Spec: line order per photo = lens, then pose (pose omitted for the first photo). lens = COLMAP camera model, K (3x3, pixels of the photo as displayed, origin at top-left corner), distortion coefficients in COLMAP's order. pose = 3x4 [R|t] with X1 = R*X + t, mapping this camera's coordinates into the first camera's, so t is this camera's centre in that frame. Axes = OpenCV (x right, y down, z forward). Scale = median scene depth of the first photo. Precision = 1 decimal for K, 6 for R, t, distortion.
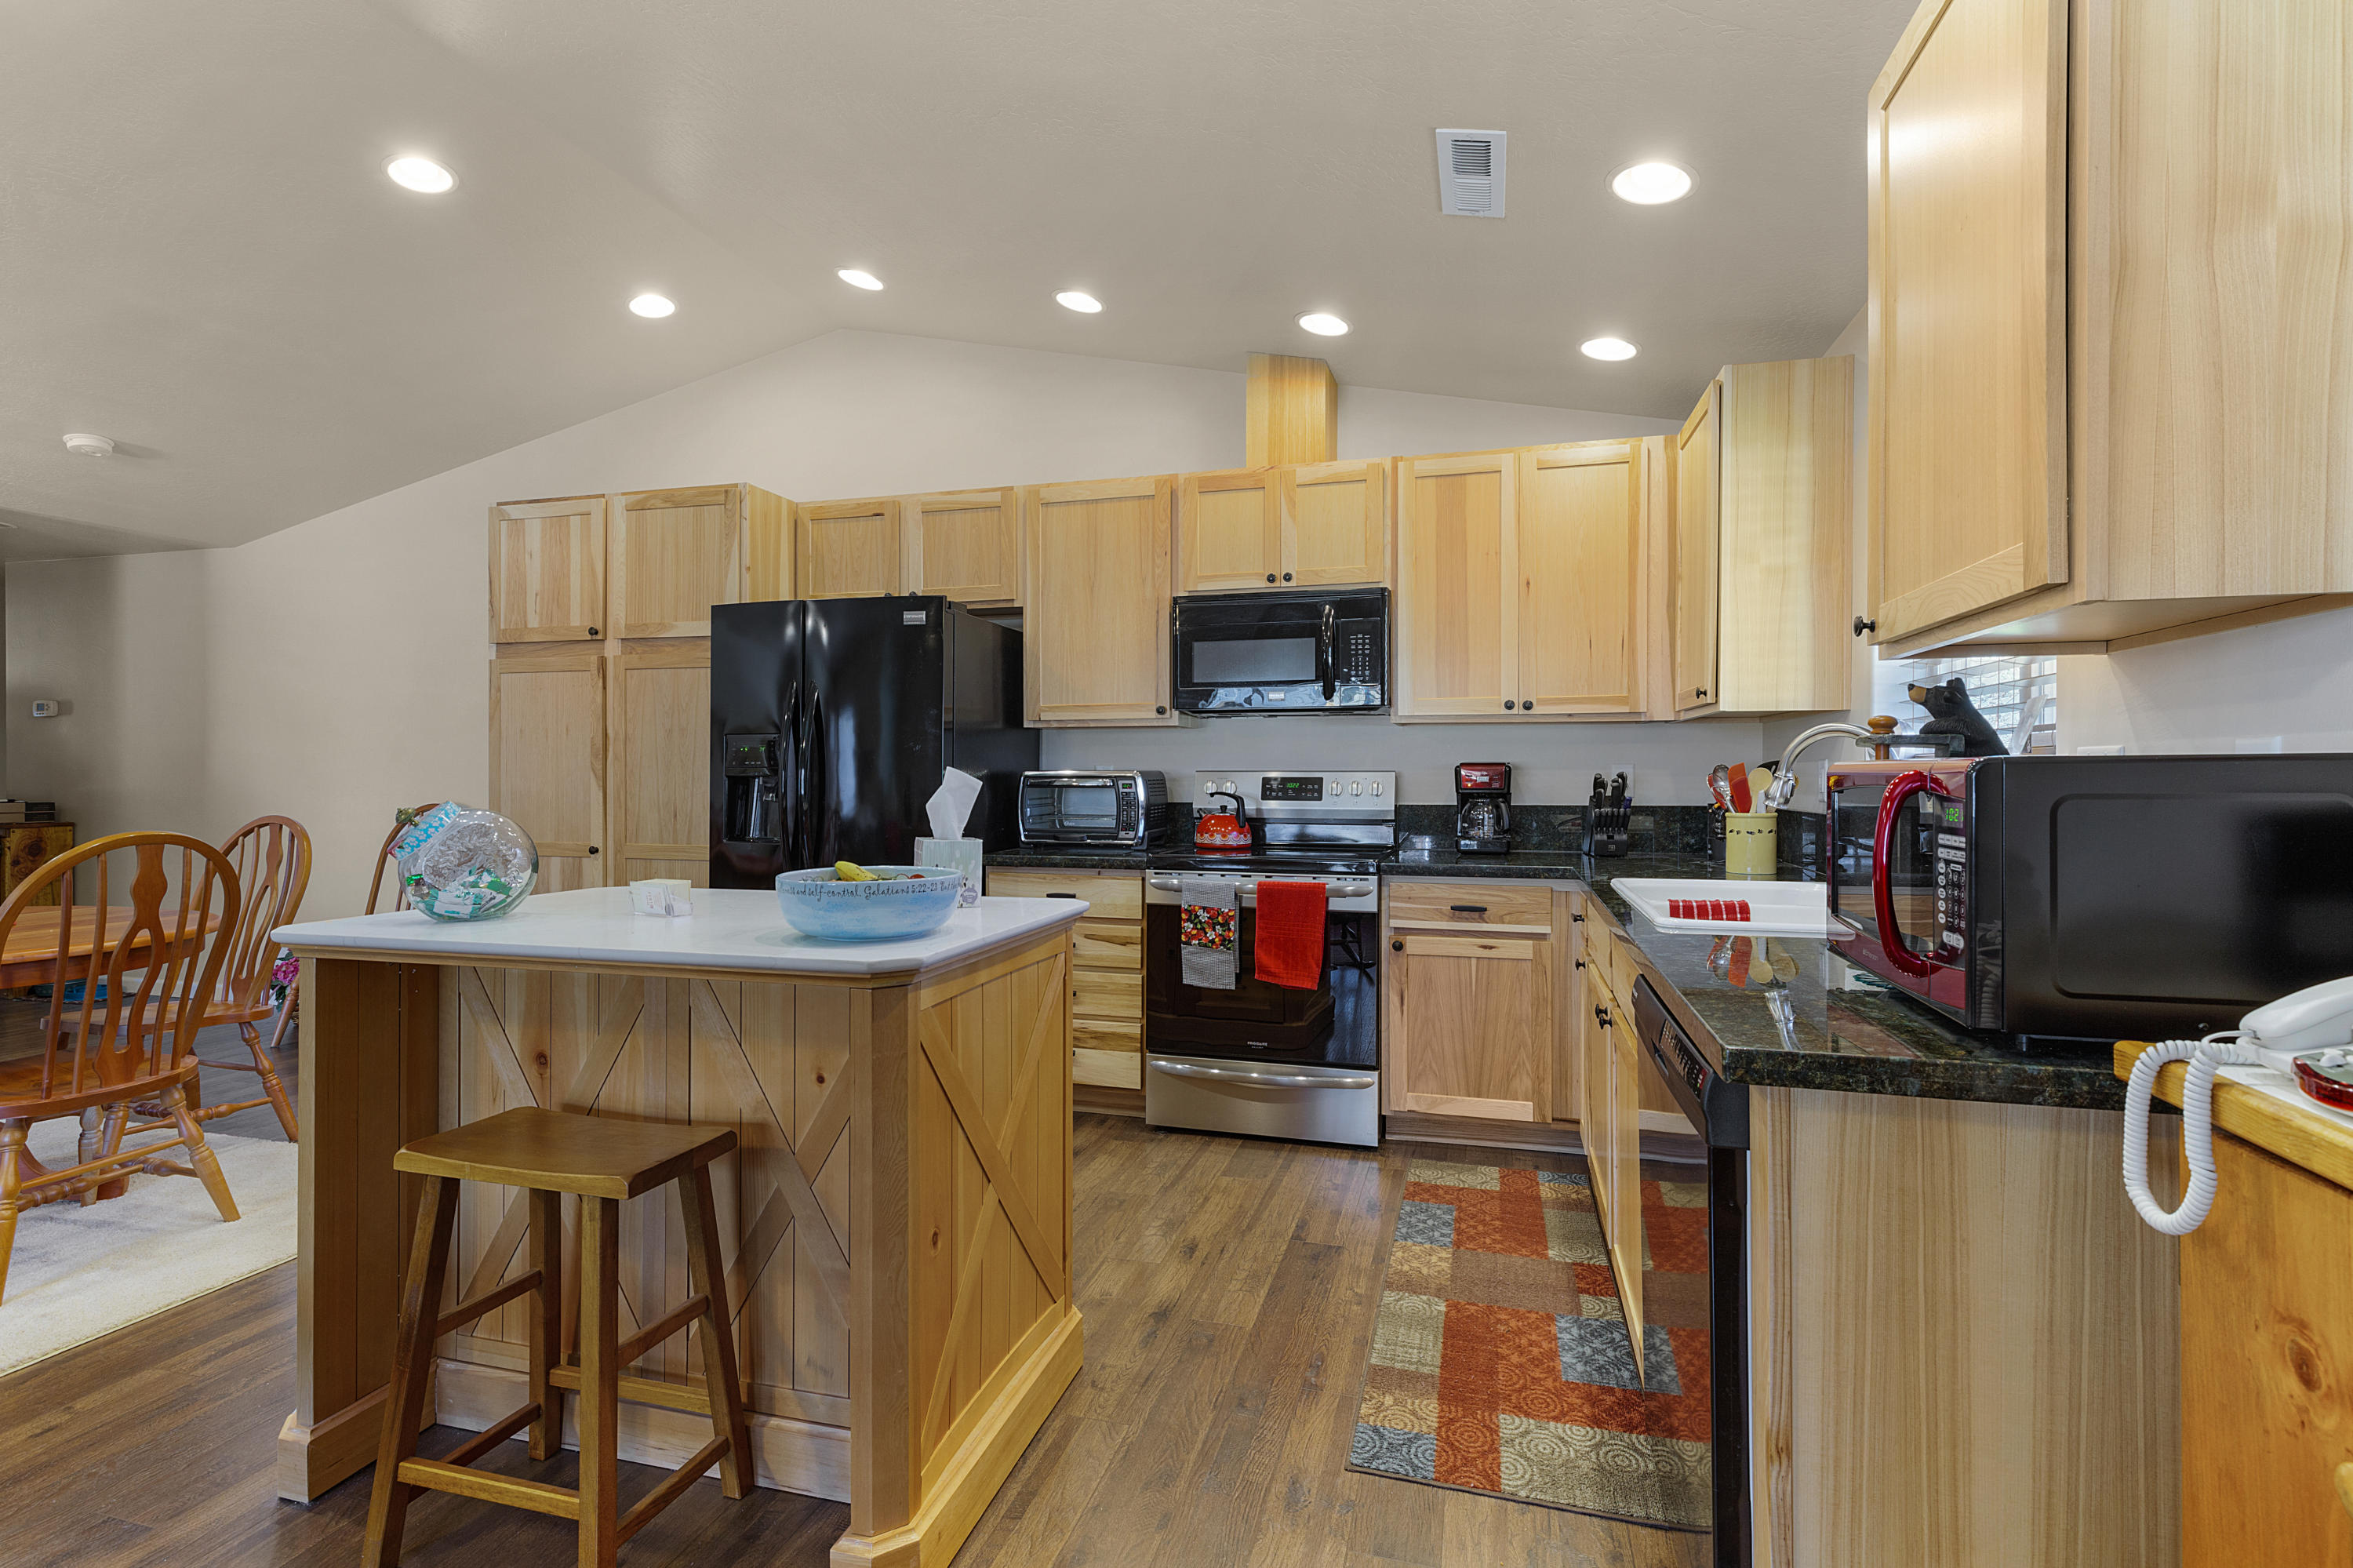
lens RADIAL K [[1080.1, 0, 1191.5], [0, 1080.1, 778.4], [0, 0, 1]] dist [0.008546, -0.002334]
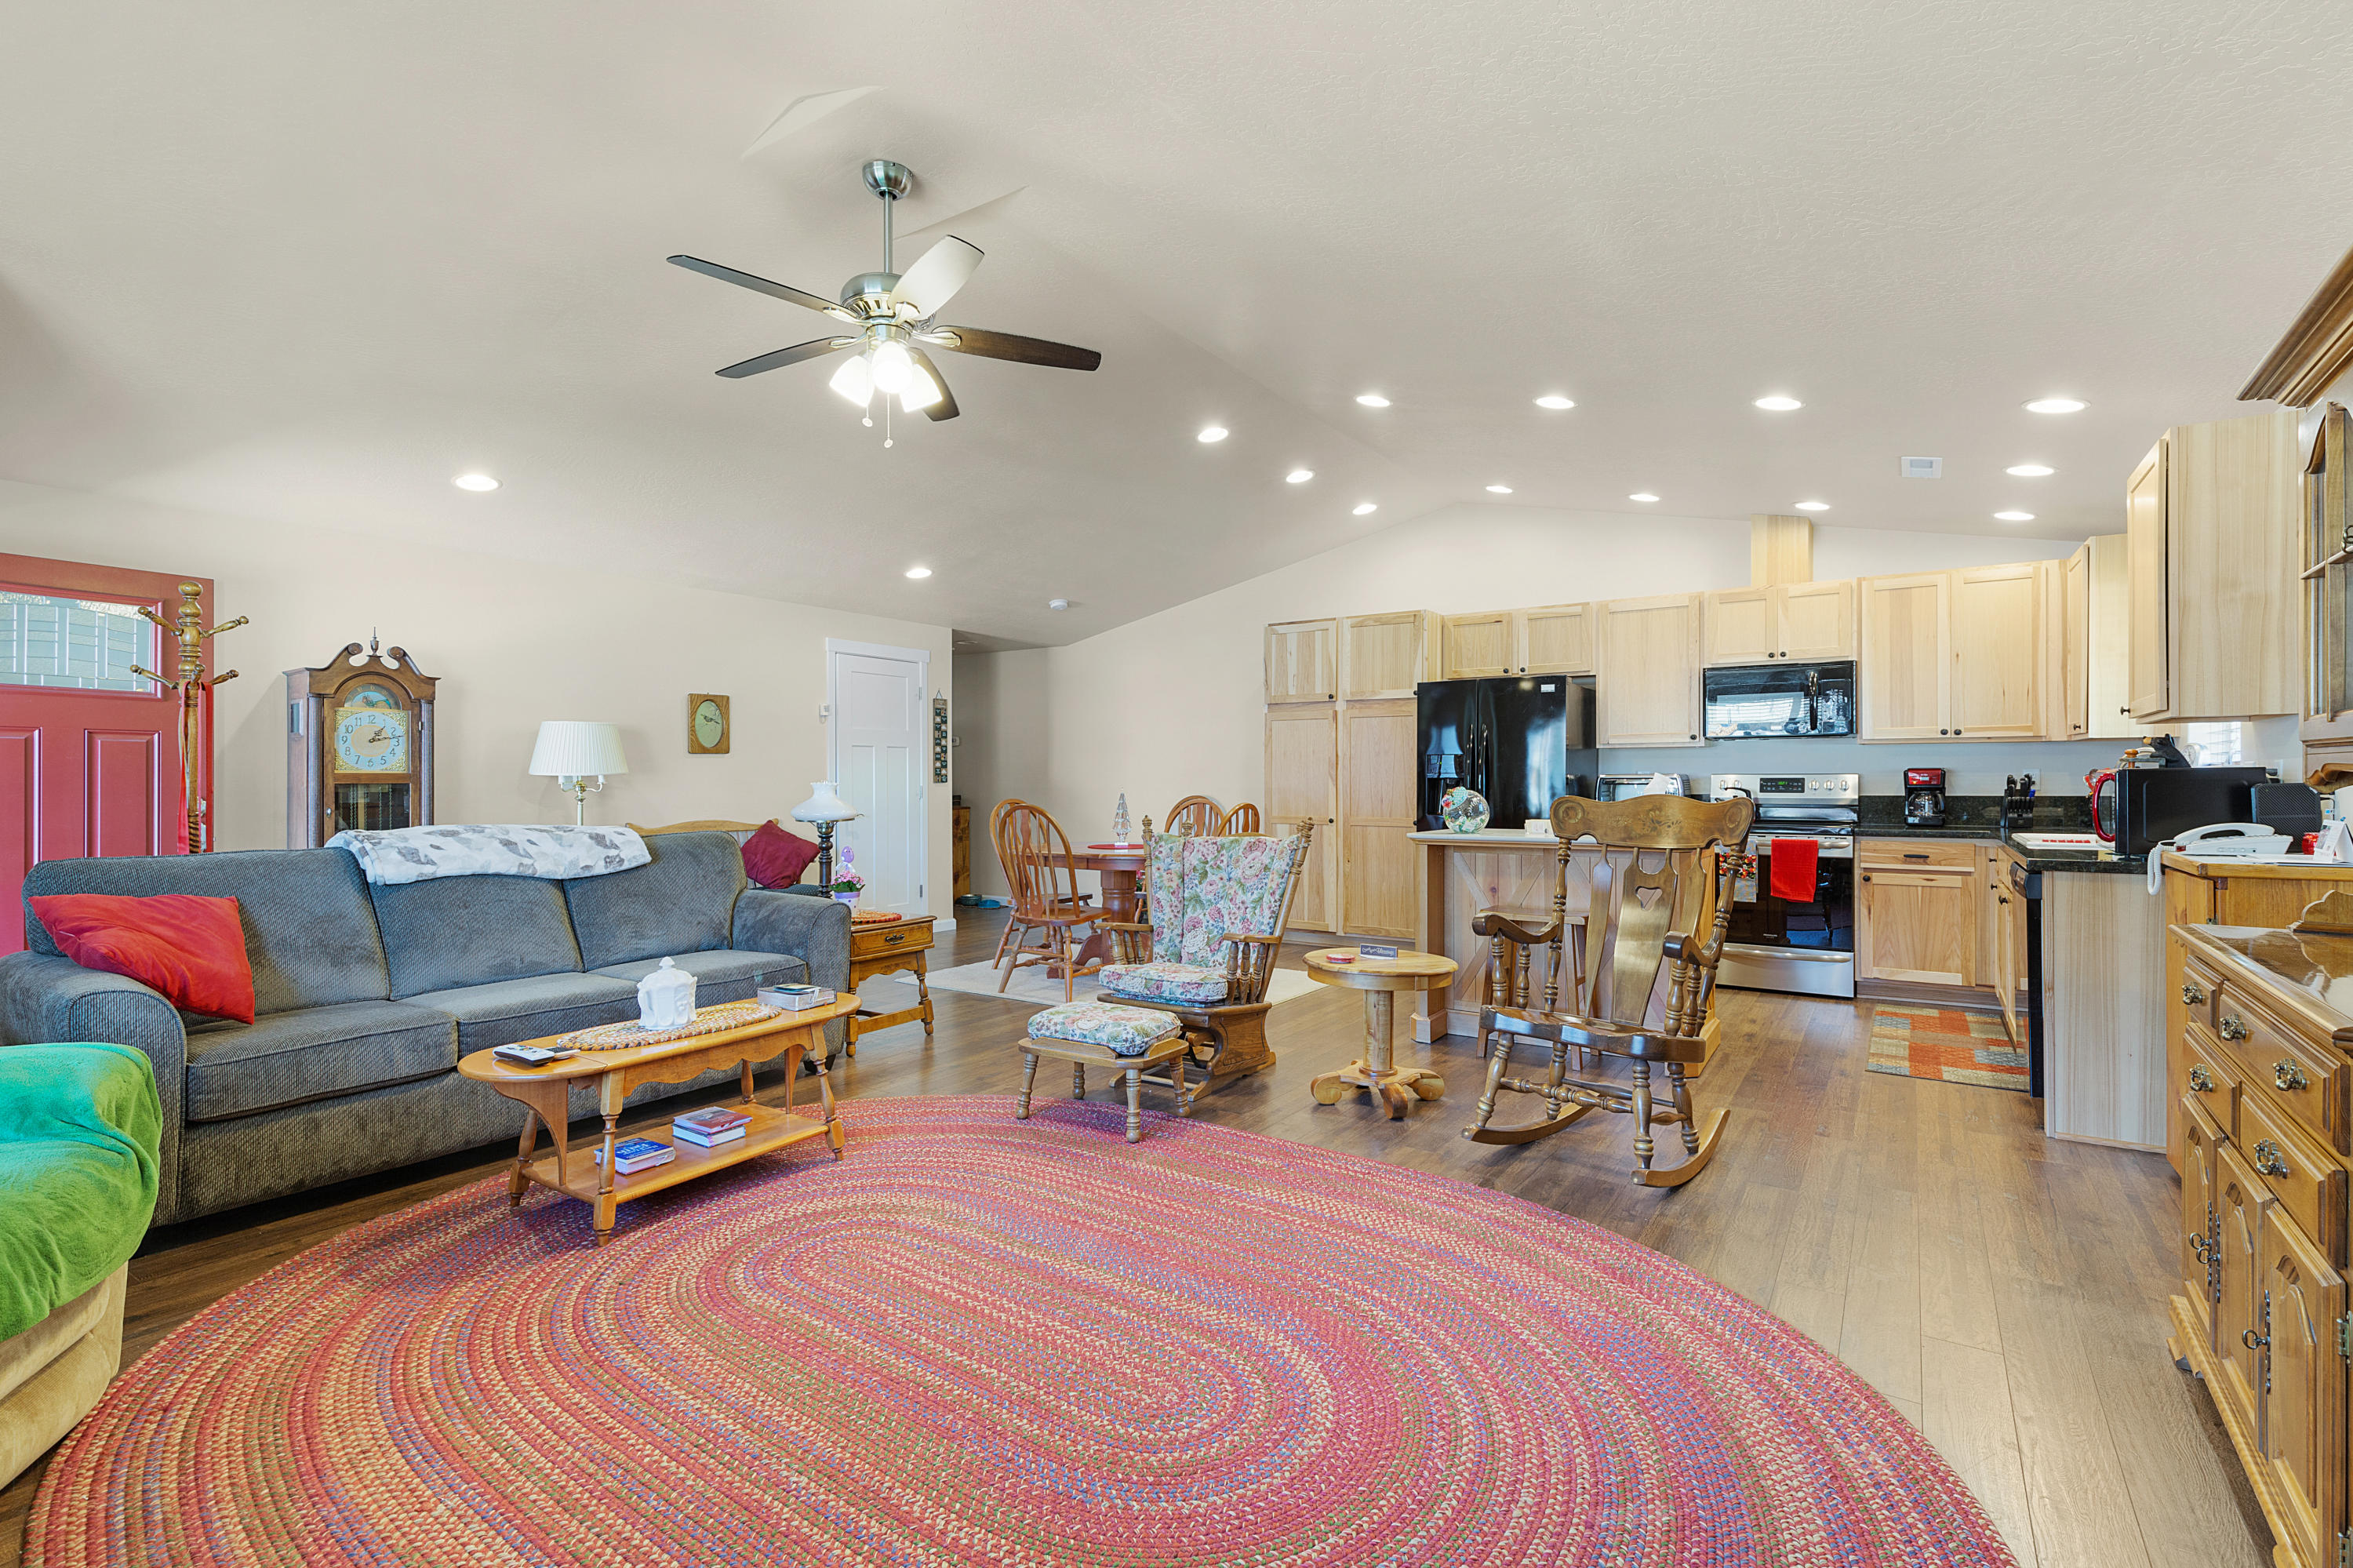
lens RADIAL K [[1080.1, 0, 1188.0], [0, 1080.1, 779.2], [0, 0, 1]] dist [0.008546, -0.002334]
pose [[0.948928, -0.003367, -0.315474, -0.263688], [0.002696, 0.999993, -0.002564, 0.002719], [0.315481, 0.001583, 0.948931, -0.881430]]
